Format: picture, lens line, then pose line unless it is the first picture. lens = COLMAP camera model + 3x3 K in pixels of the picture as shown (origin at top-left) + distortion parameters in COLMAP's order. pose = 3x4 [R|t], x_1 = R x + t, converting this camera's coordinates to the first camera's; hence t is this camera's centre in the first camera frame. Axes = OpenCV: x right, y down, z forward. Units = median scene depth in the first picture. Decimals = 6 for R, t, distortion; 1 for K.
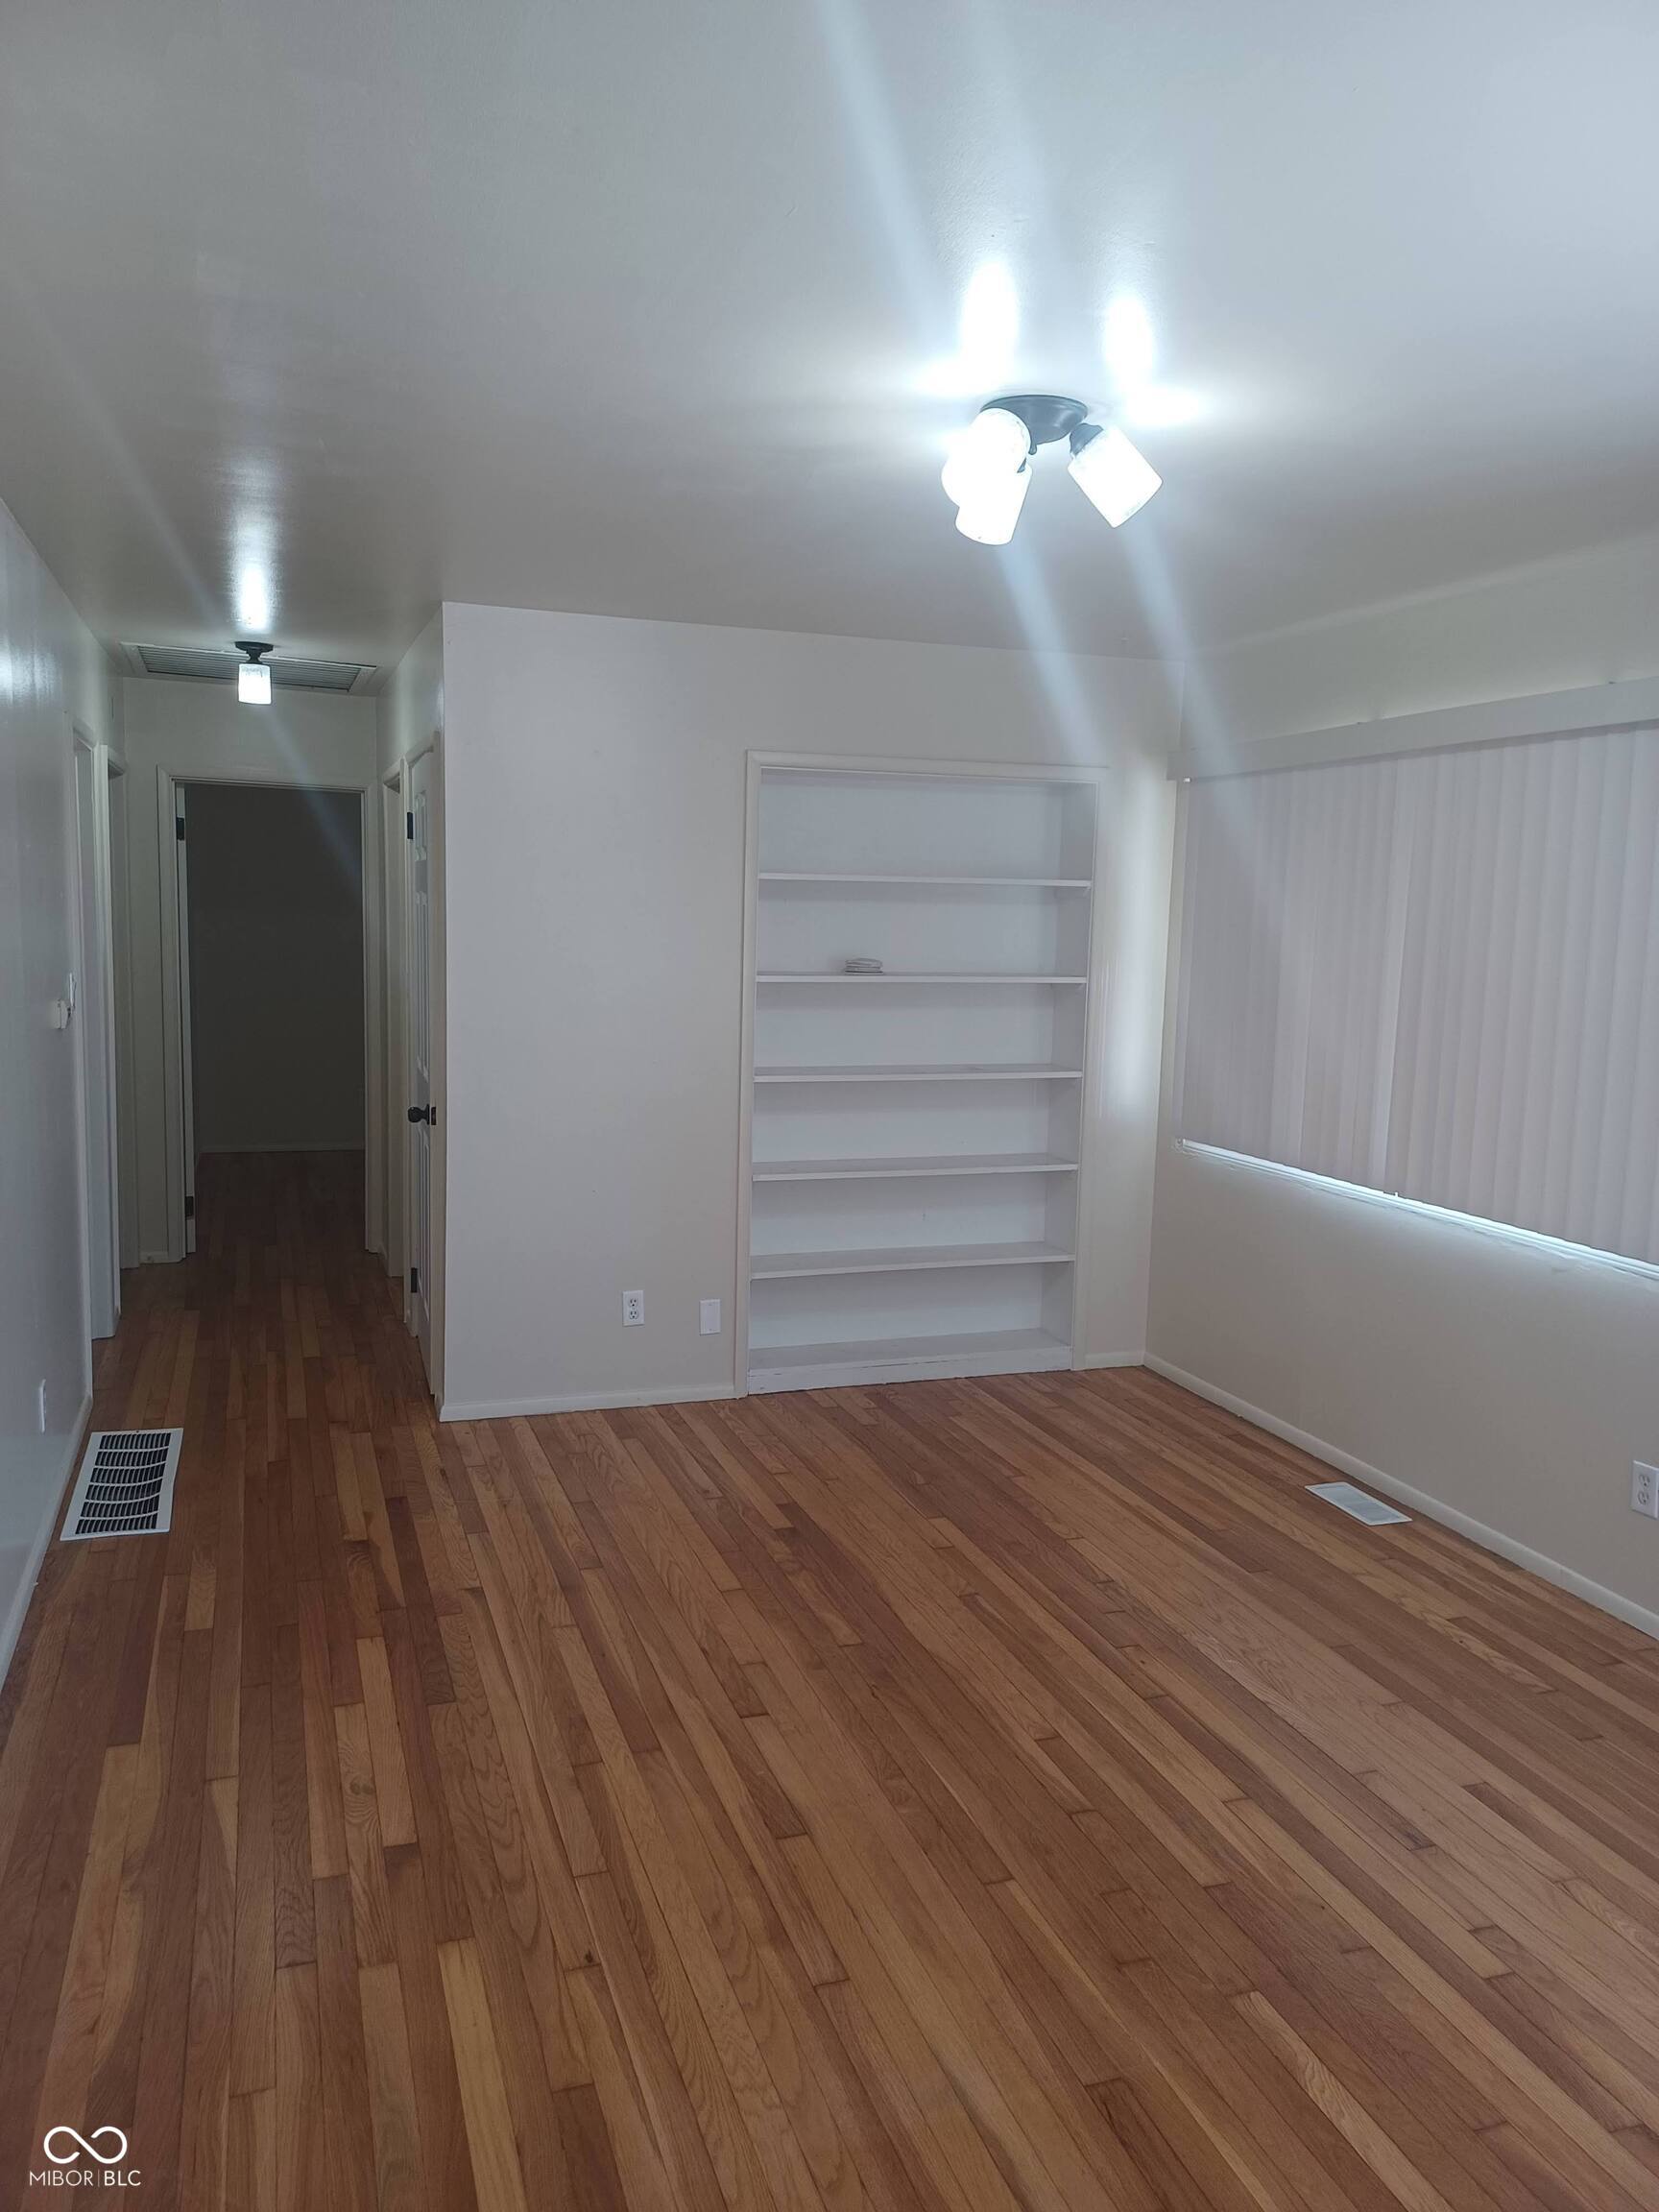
lens RADIAL K [[1632.2, 0, 829.5], [0, 1632.2, 1106.0], [0, 0, 1]] dist [0.068773, 0.075722]
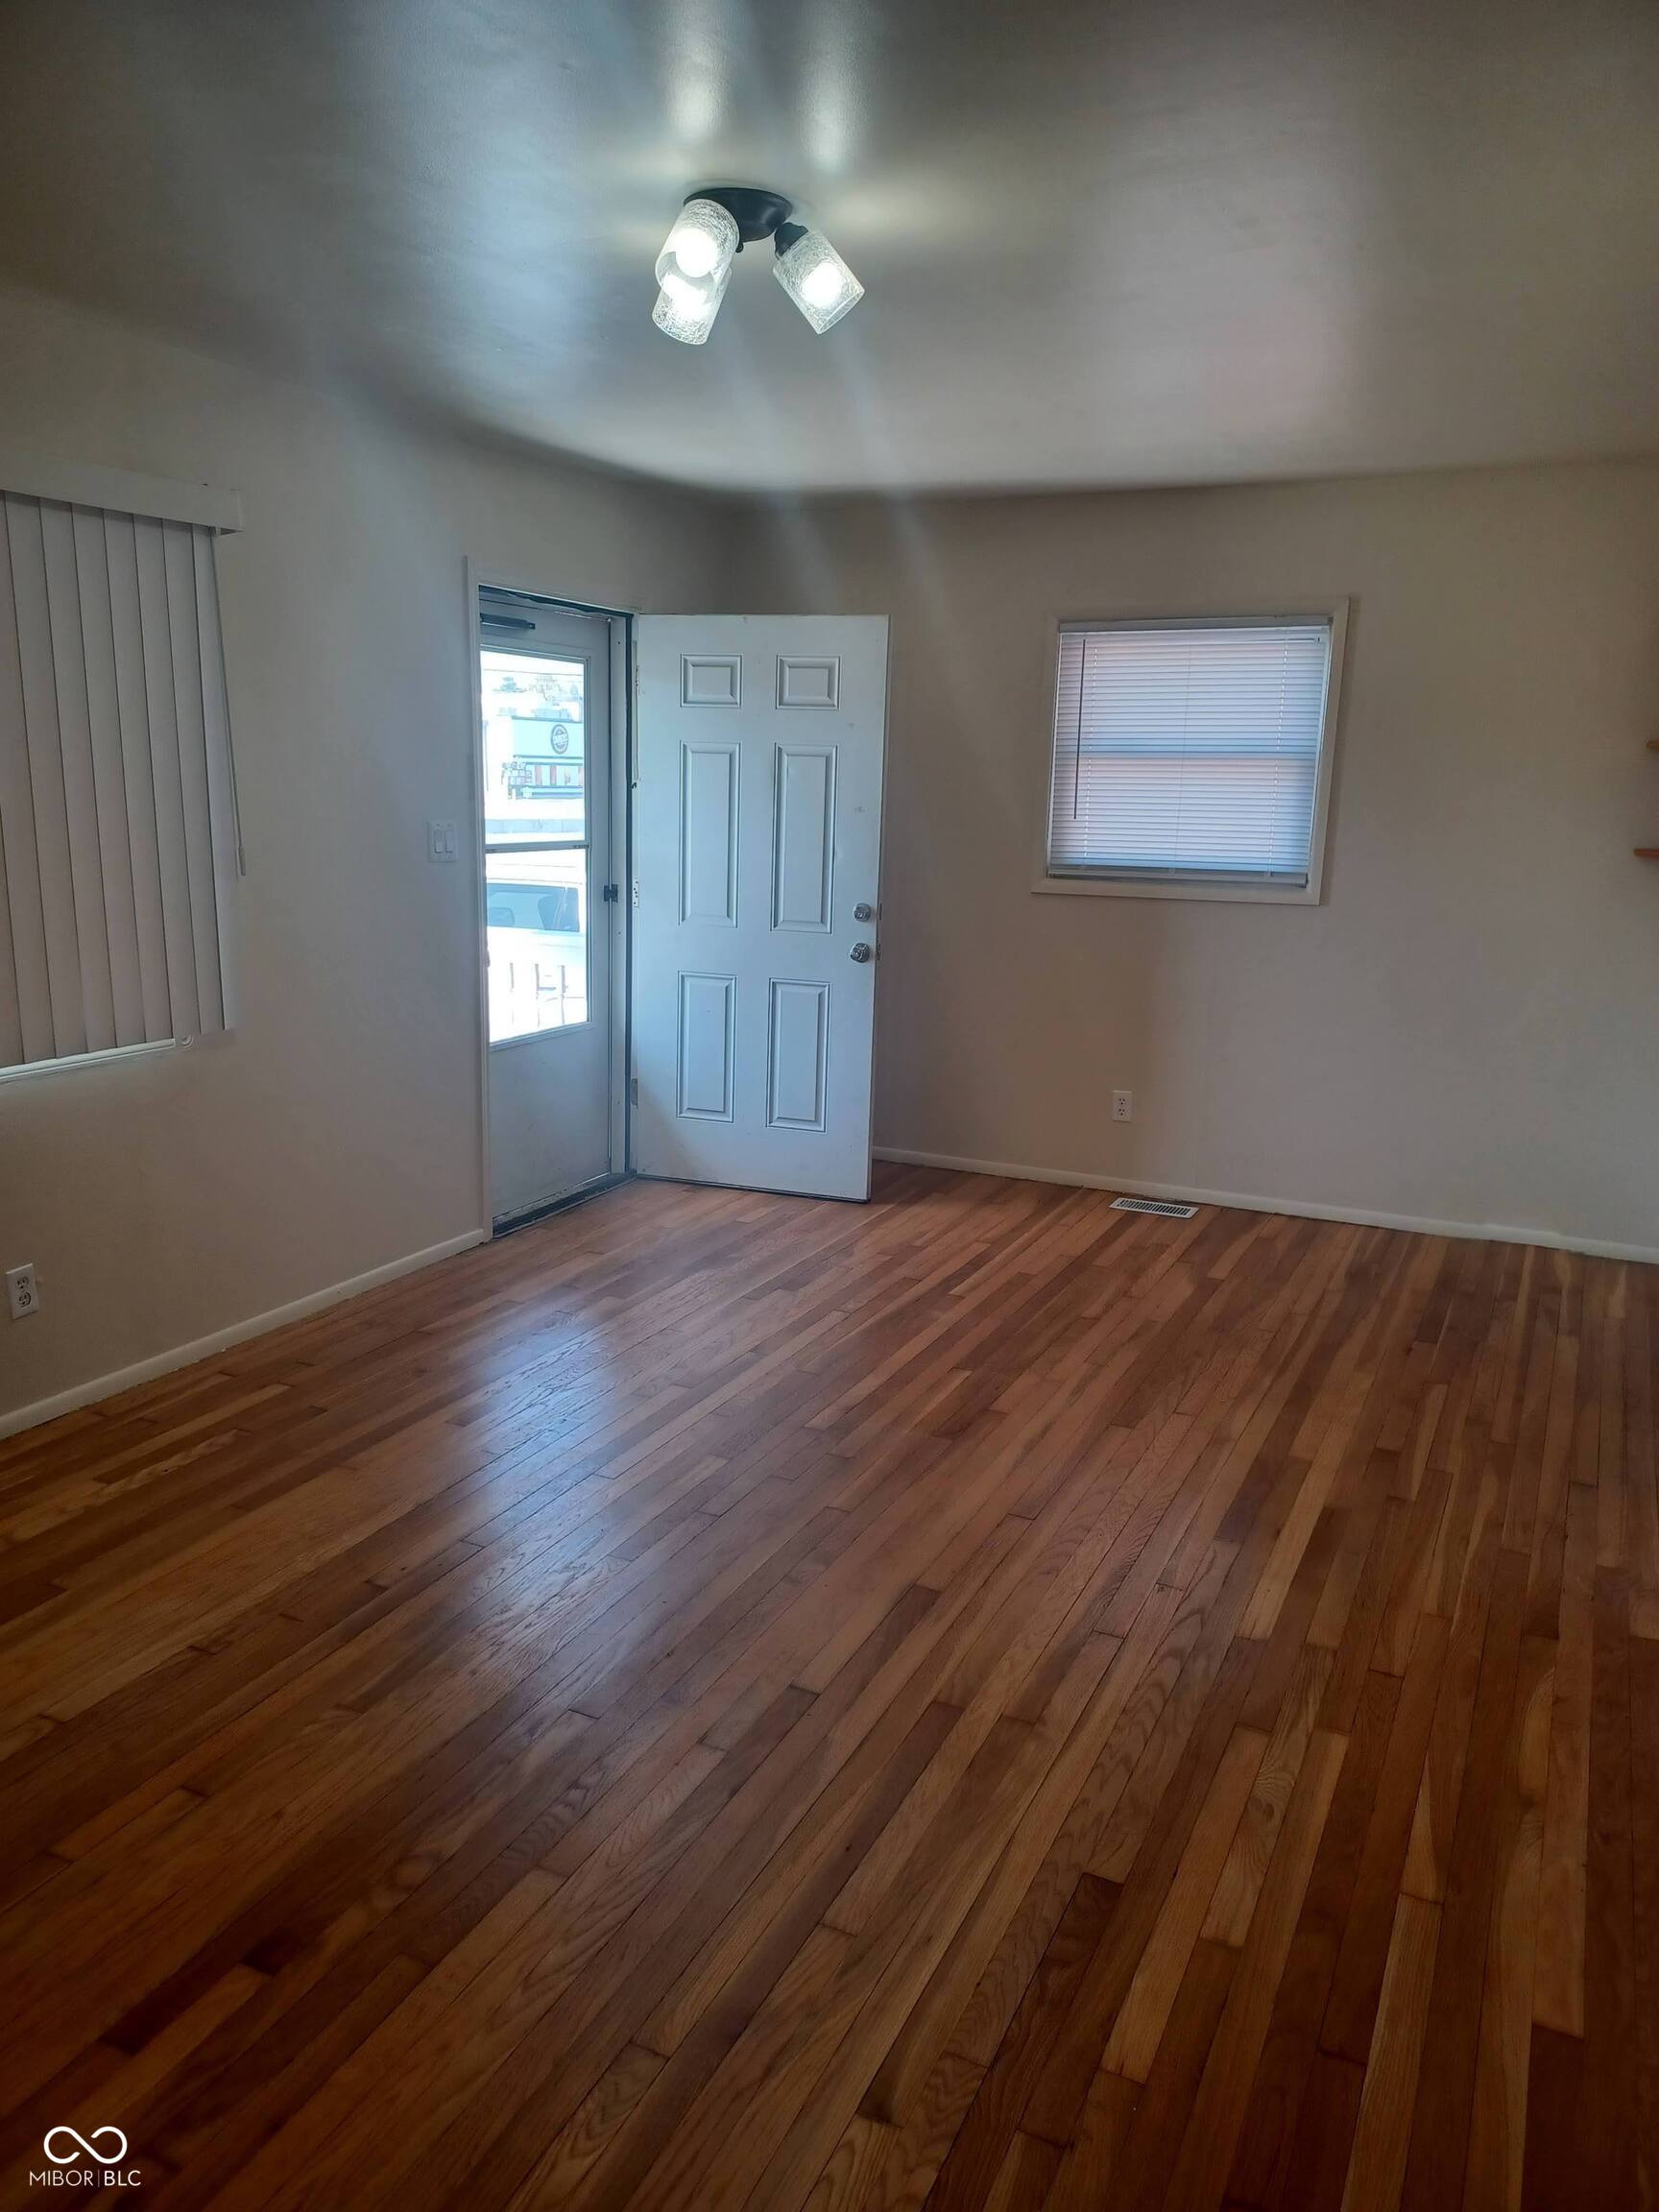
lens RADIAL K [[1630.0, 0, 814.0], [0, 1630.0, 1106.5], [0, 0, 1]] dist [0.068522, 0.000472]
pose [[-0.700691, -0.183575, 0.689444, -0.622878], [0.059134, 0.948064, 0.312535, -0.192667], [-0.711010, 0.259760, -0.653444, 1.590189]]
